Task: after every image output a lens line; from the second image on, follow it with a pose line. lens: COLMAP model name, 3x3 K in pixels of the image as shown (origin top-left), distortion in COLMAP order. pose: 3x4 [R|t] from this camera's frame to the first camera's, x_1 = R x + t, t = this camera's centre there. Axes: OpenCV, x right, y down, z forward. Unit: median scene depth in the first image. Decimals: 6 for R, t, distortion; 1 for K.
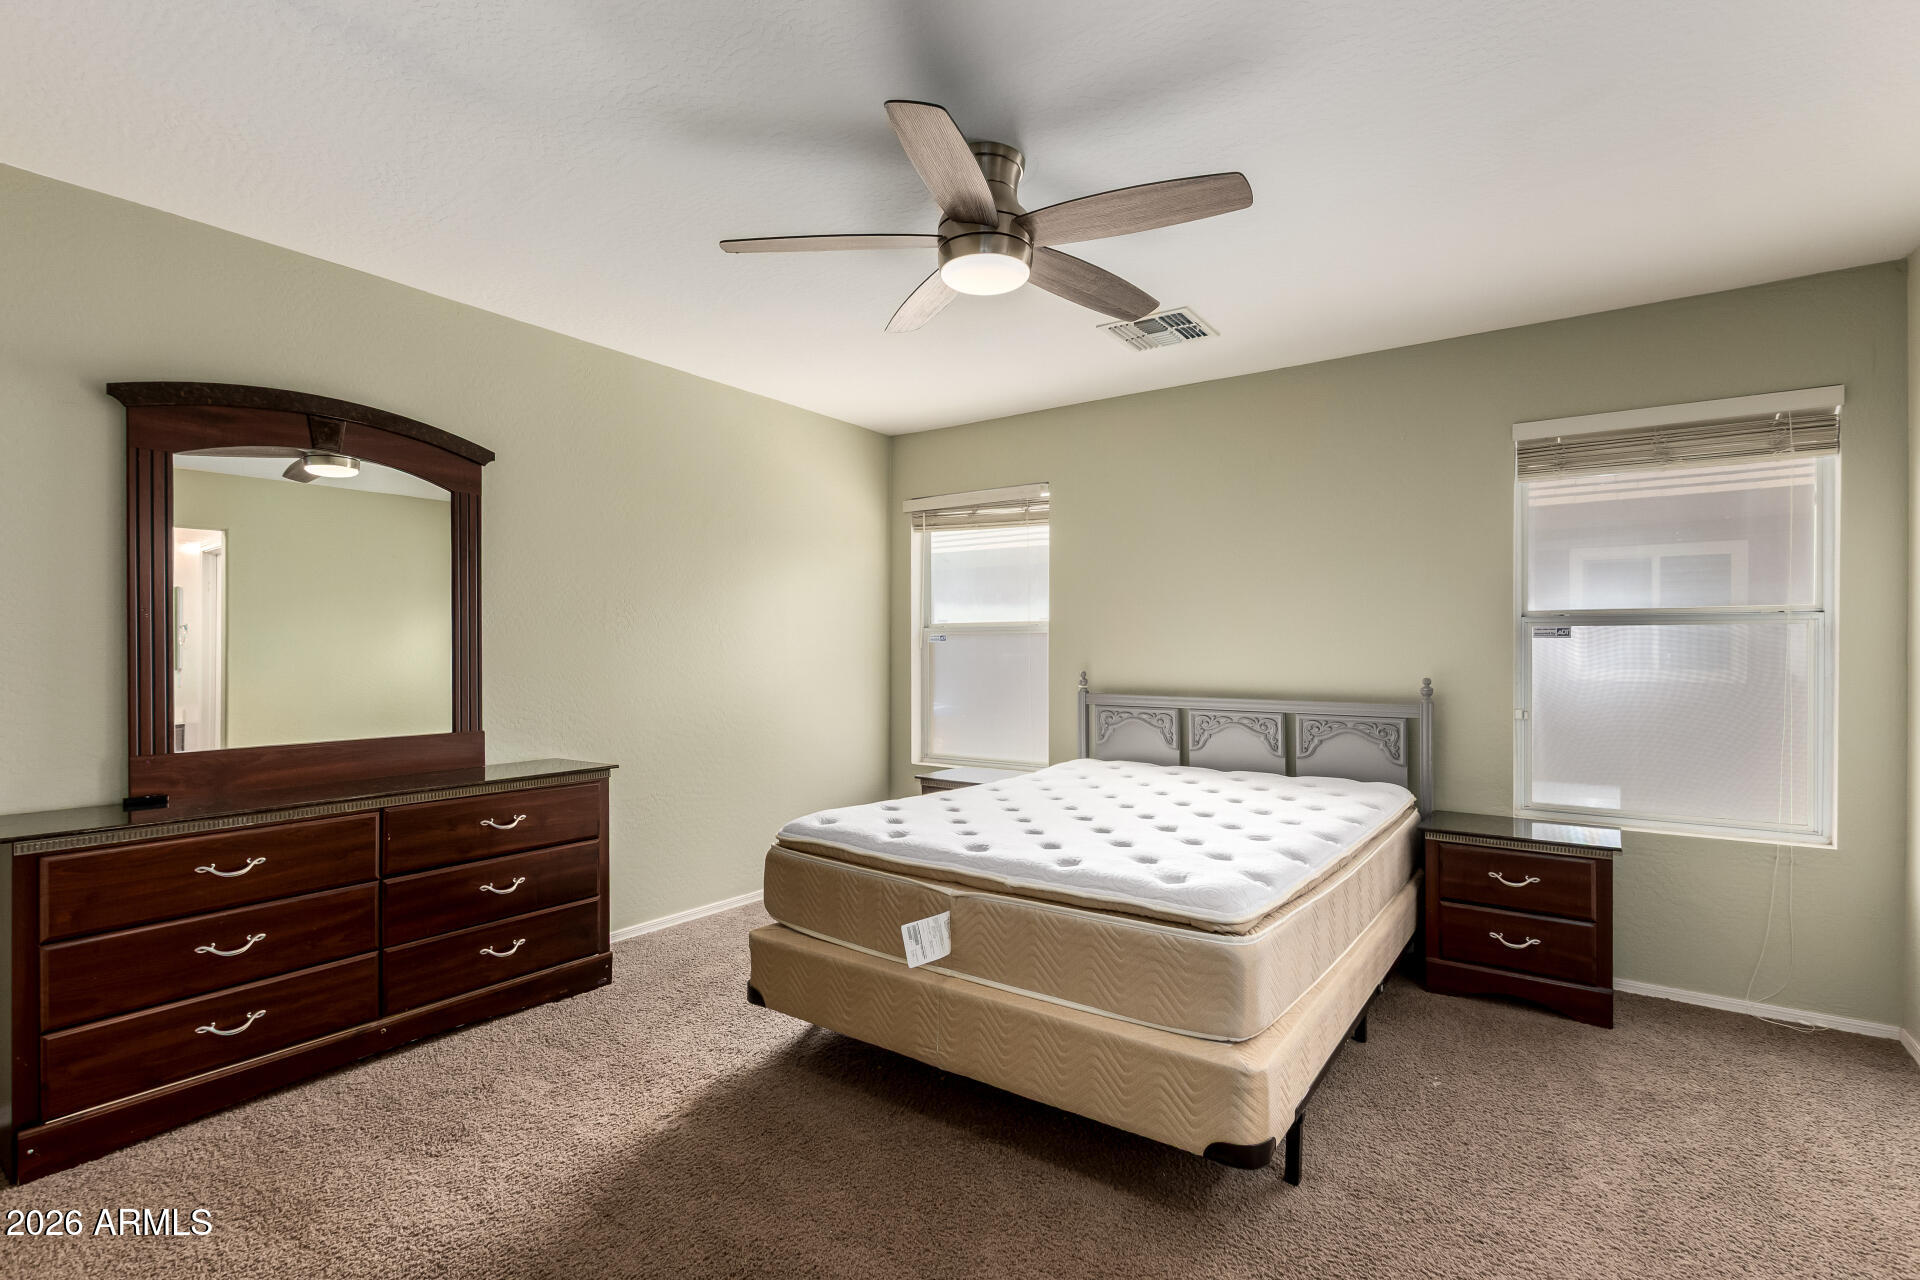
lens RADIAL K [[900.2, 0, 942.2], [0, 900.2, 649.0], [0, 0, 1]] dist [0.007734, 0.000537]
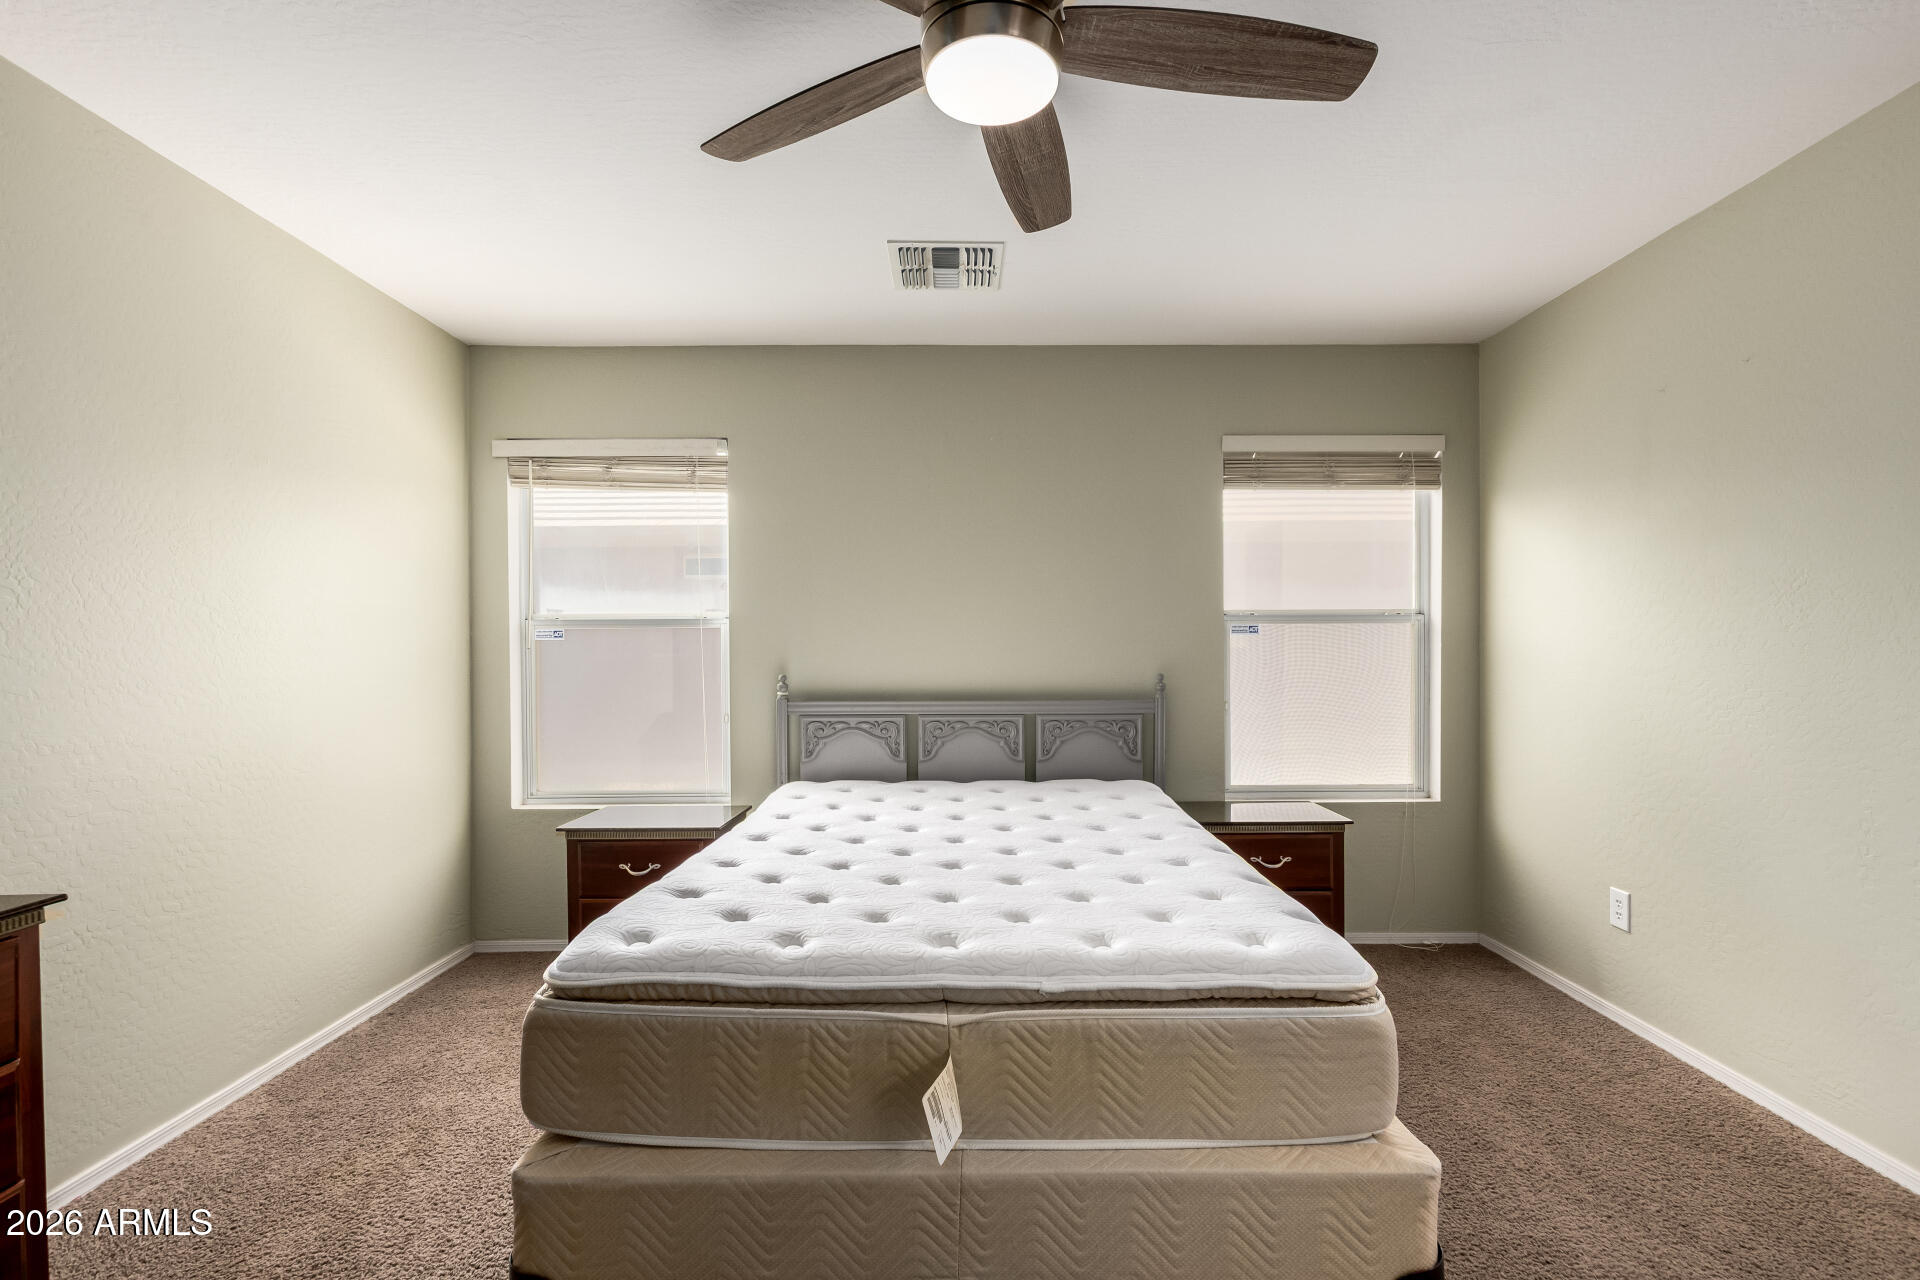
lens RADIAL K [[900.2, 0, 968.1], [0, 900.2, 650.9], [0, 0, 1]] dist [0.007734, 0.000537]
pose [[0.807905, -0.008613, 0.589249, -0.235779], [0.006619, 0.999963, 0.005540, -0.000516], [-0.589275, -0.000576, 0.807932, 0.303189]]
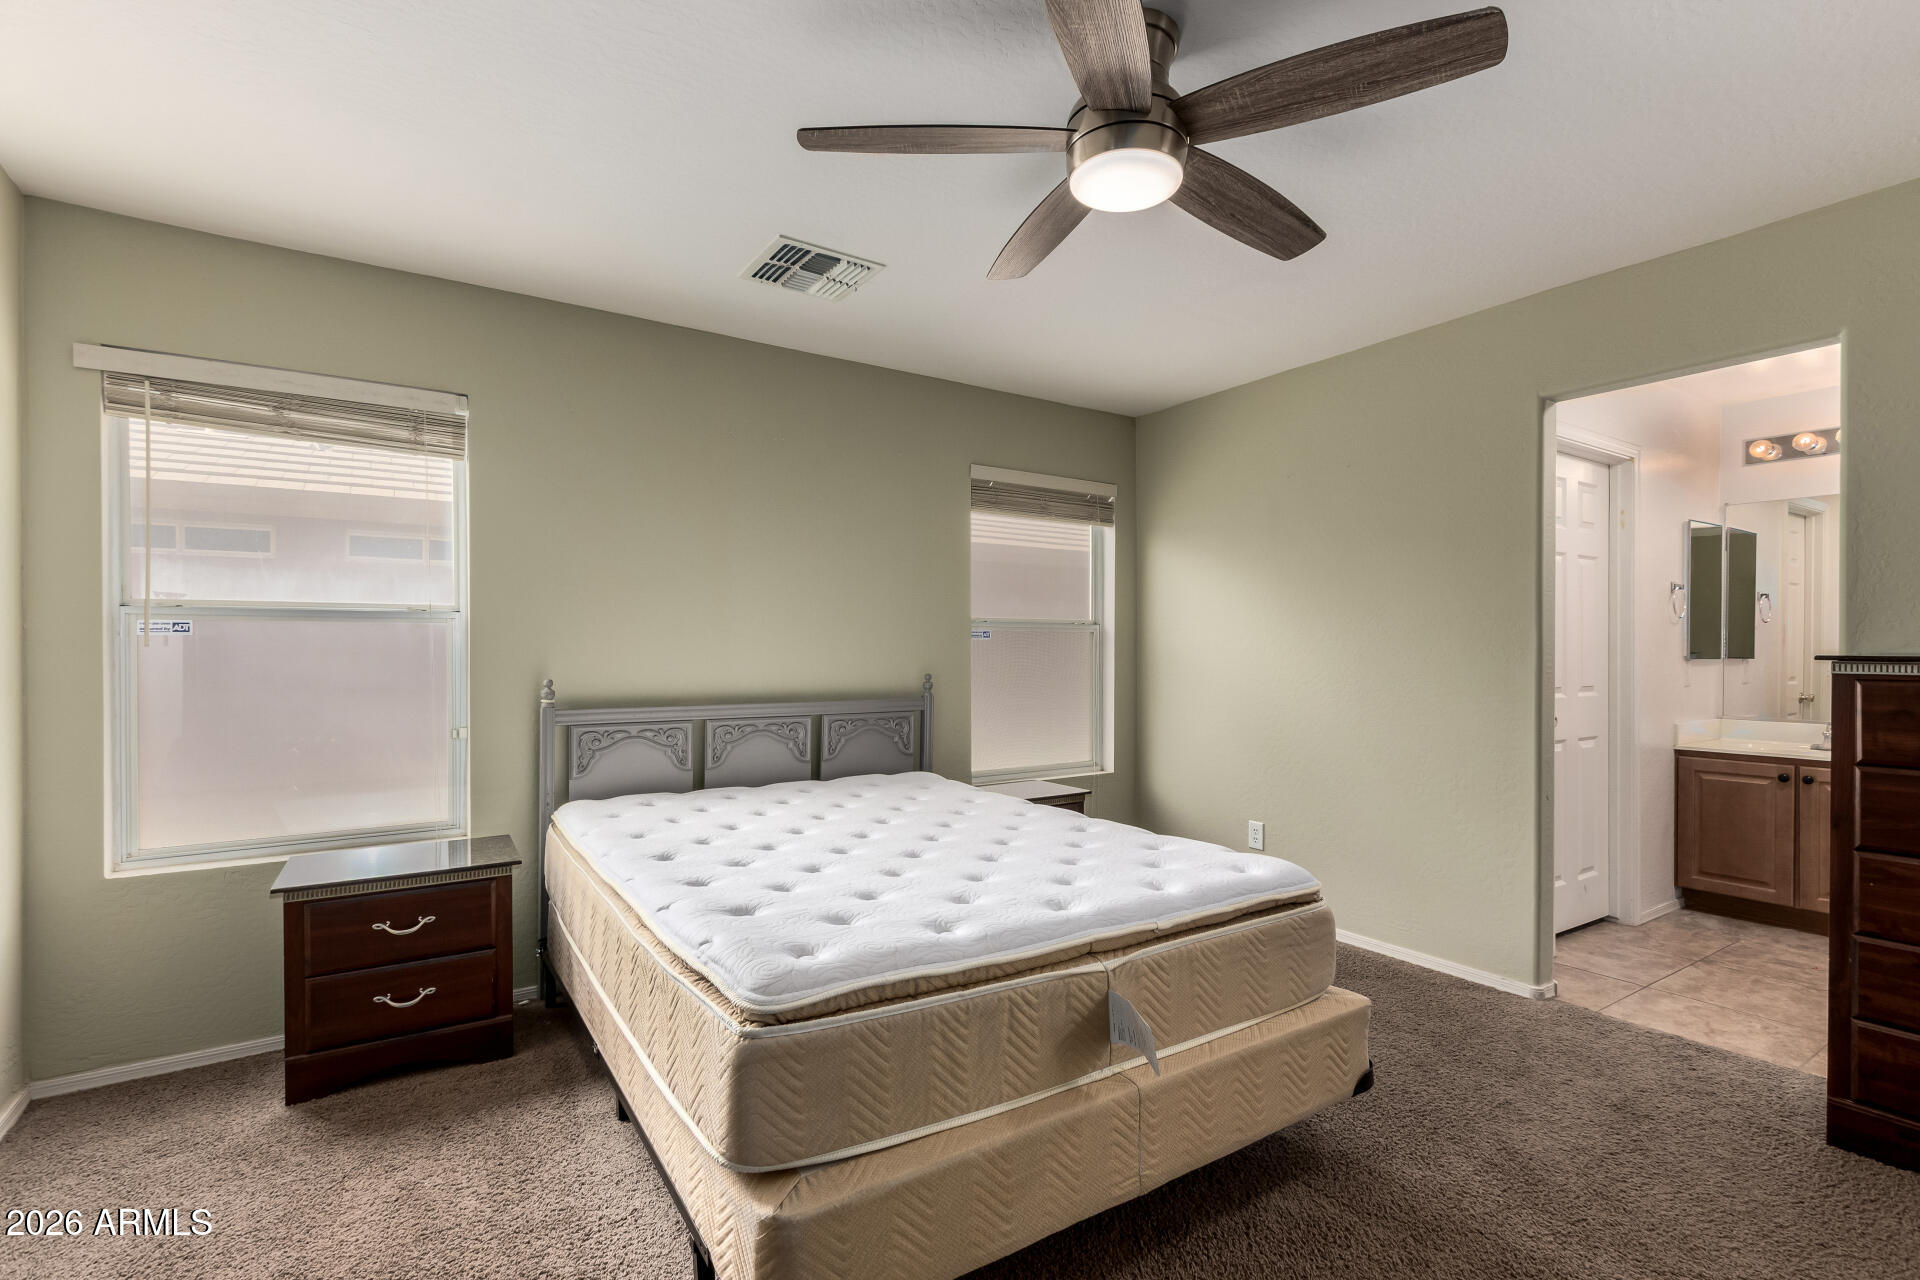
lens RADIAL K [[900.2, 0, 985.5], [0, 900.2, 646.1], [0, 0, 1]] dist [0.007734, 0.000537]
pose [[0.344211, 0.001044, 0.938892, -0.487109], [-0.000043, 0.999999, -0.001096, -0.001132], [-0.938892, 0.000337, 0.344211, 0.543190]]
